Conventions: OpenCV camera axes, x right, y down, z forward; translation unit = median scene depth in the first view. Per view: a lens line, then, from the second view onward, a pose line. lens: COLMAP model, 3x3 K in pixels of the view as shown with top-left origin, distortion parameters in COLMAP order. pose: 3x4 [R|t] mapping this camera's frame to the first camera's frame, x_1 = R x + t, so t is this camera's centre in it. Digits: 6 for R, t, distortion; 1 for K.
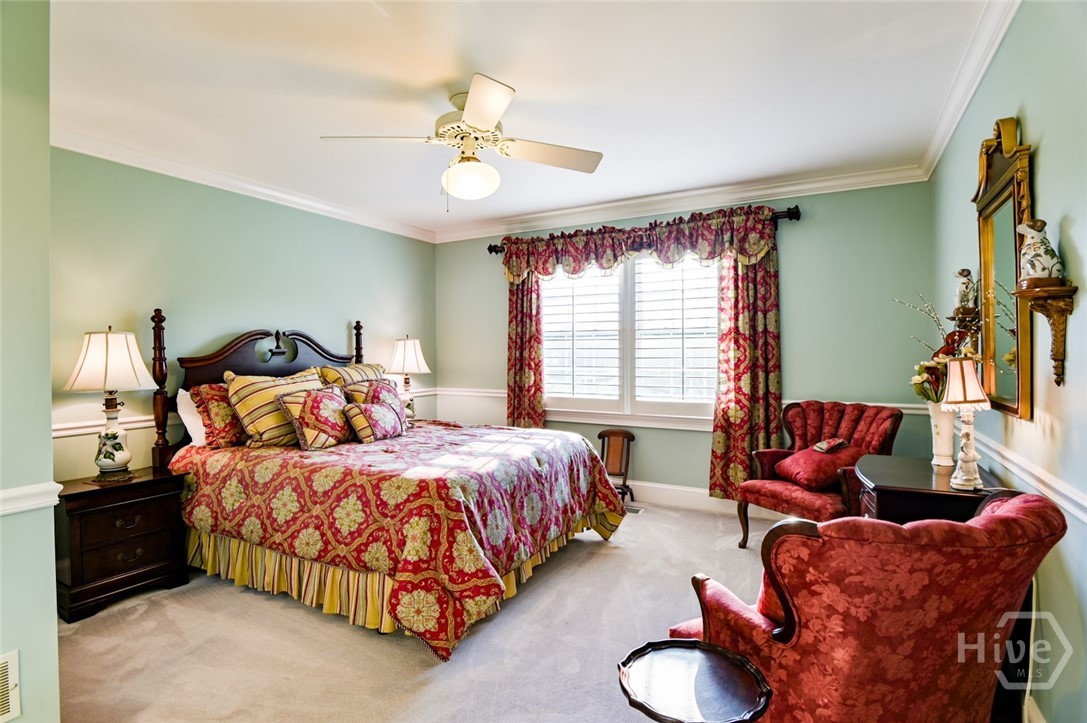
lens RADIAL K [[533.5, 0, 541.1], [0, 533.5, 357.3], [0, 0, 1]] dist [-0.017849, -0.001182]
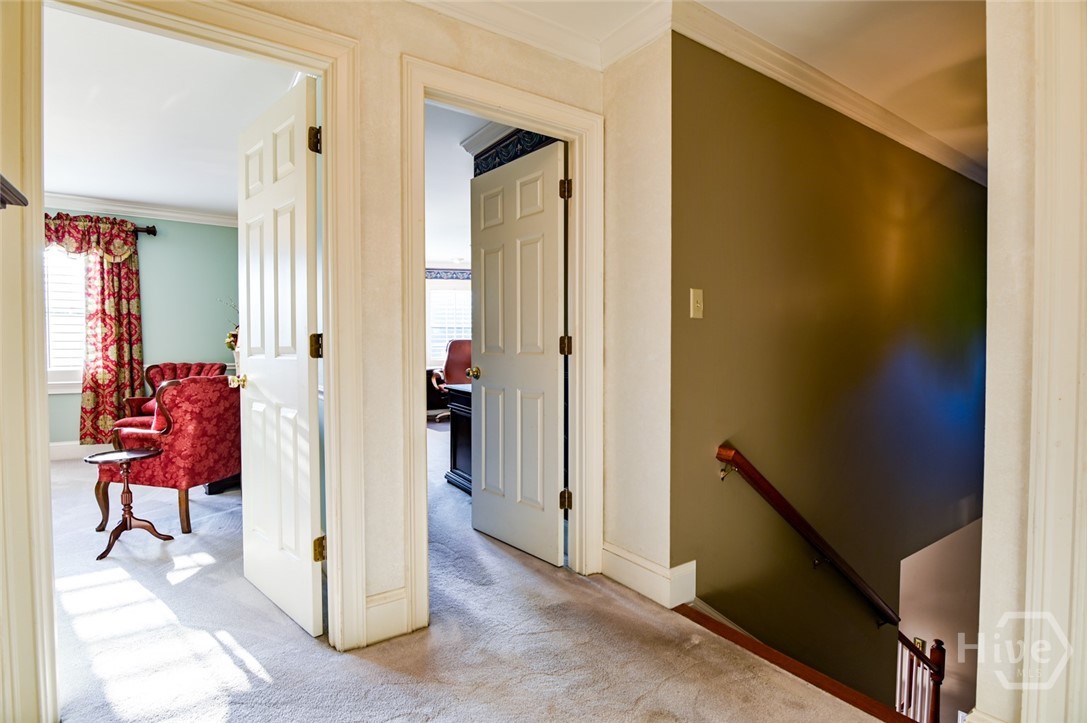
lens RADIAL K [[533.5, 0, 544.4], [0, 533.5, 361.8], [0, 0, 1]] dist [-0.017849, -0.001182]
pose [[0.446883, -0.021919, 0.894324, -0.302112], [0.004263, 0.999741, 0.022372, 0.046856], [-0.894582, -0.006185, 0.446860, -0.533797]]
